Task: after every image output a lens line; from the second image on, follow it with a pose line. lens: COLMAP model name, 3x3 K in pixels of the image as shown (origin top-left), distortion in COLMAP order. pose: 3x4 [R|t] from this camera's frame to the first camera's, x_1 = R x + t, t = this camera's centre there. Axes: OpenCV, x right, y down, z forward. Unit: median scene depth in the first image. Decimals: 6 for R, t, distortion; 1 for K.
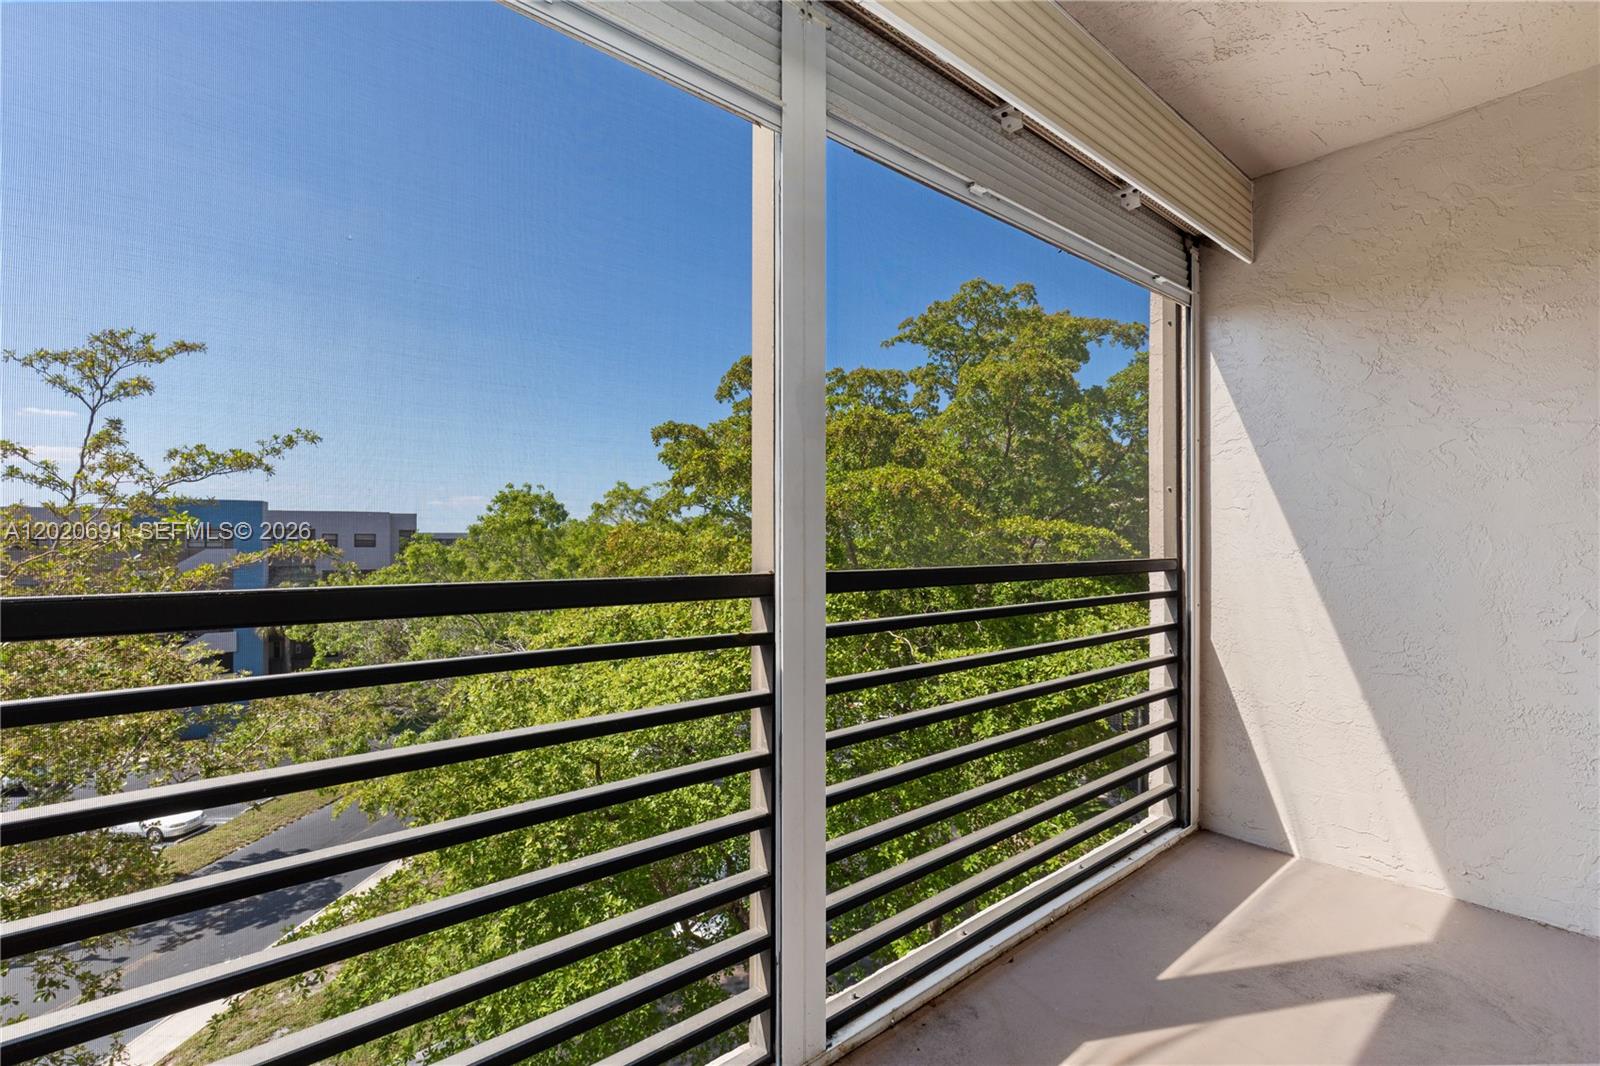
lens RADIAL K [[713.0, 0, 788.3], [0, 713.0, 536.8], [0, 0, 1]] dist [-0.001567, -0.000821]
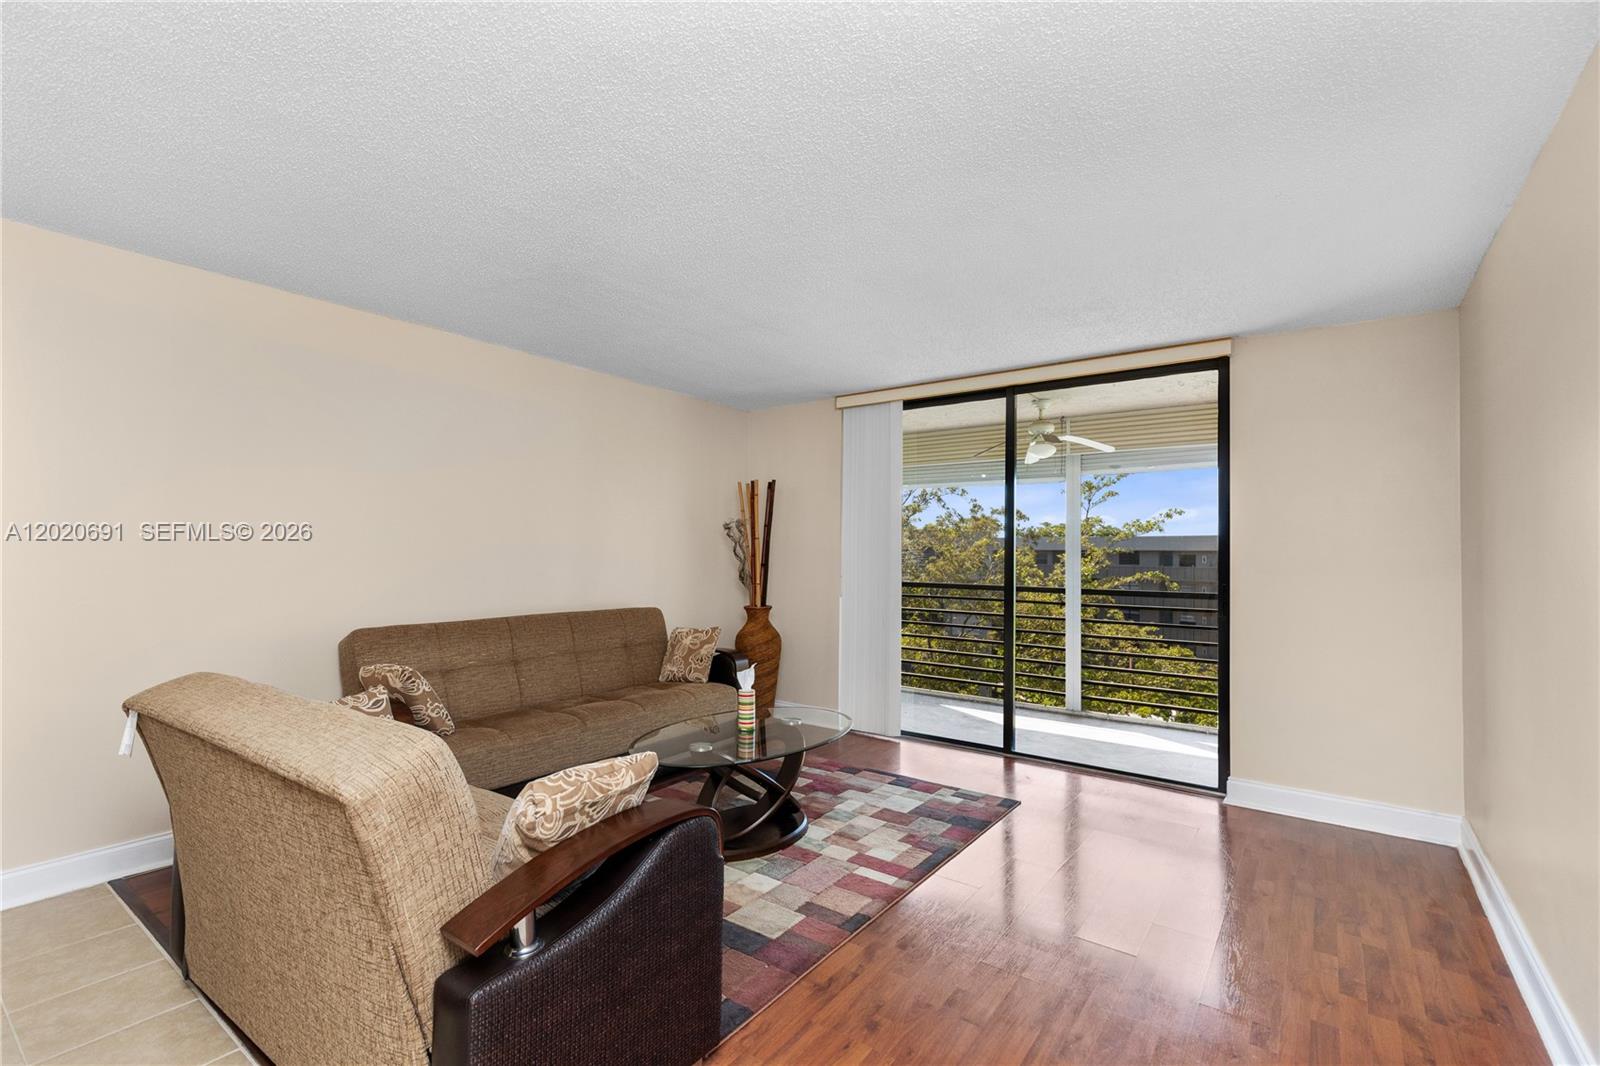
lens RADIAL K [[713.0, 0, 797.9], [0, 713.0, 535.4], [0, 0, 1]] dist [-0.001567, -0.000821]
pose [[0.225310, -0.023458, -0.974005, 1.865709], [-0.001151, 0.999703, -0.024343, -0.077442], [0.974287, 0.006606, 0.225216, -0.738956]]
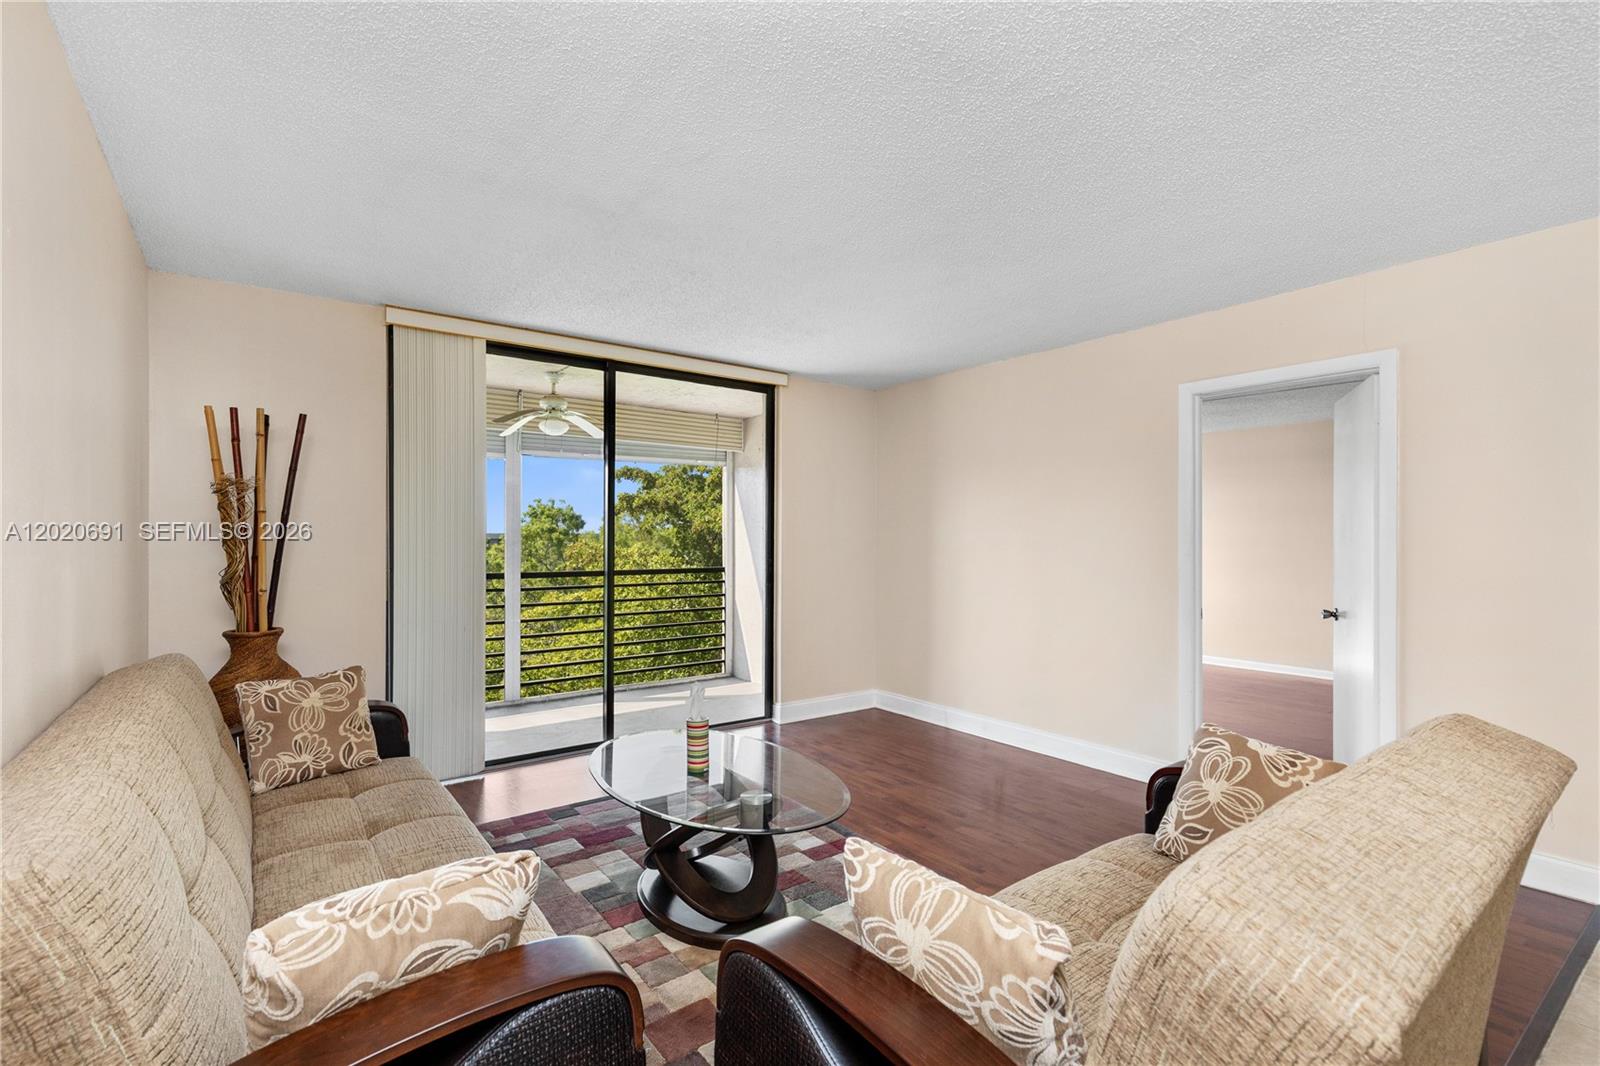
lens RADIAL K [[713.0, 0, 778.1], [0, 713.0, 536.5], [0, 0, 1]] dist [-0.001567, -0.000821]
pose [[0.996513, -0.001275, -0.083431, 0.915769], [0.001364, 0.999999, 0.001015, -0.076992], [0.083429, -0.001126, 0.996513, -1.396944]]
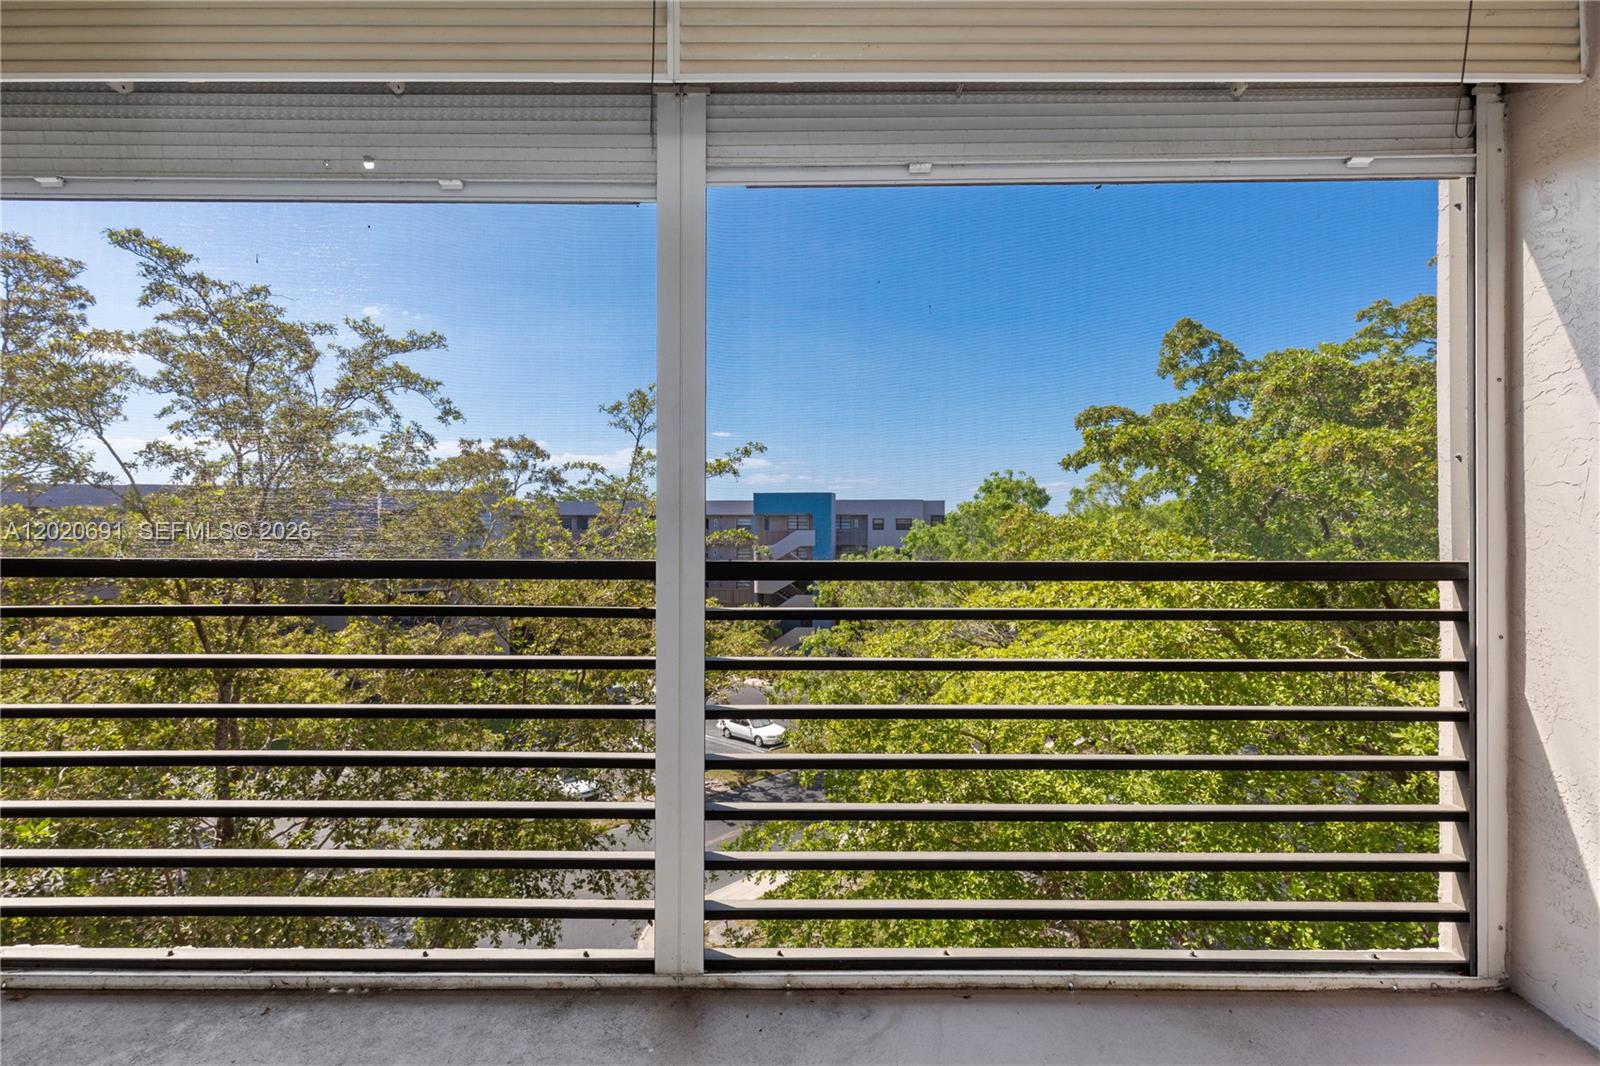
lens RADIAL K [[713.0, 0, 809.5], [0, 713.0, 519.3], [0, 0, 1]] dist [-0.001567, -0.000821]
pose [[0.772800, -0.003060, -0.634642, 0.488467], [0.001807, 0.999995, -0.002621, -0.009270], [0.634647, 0.000879, 0.772801, 0.111331]]
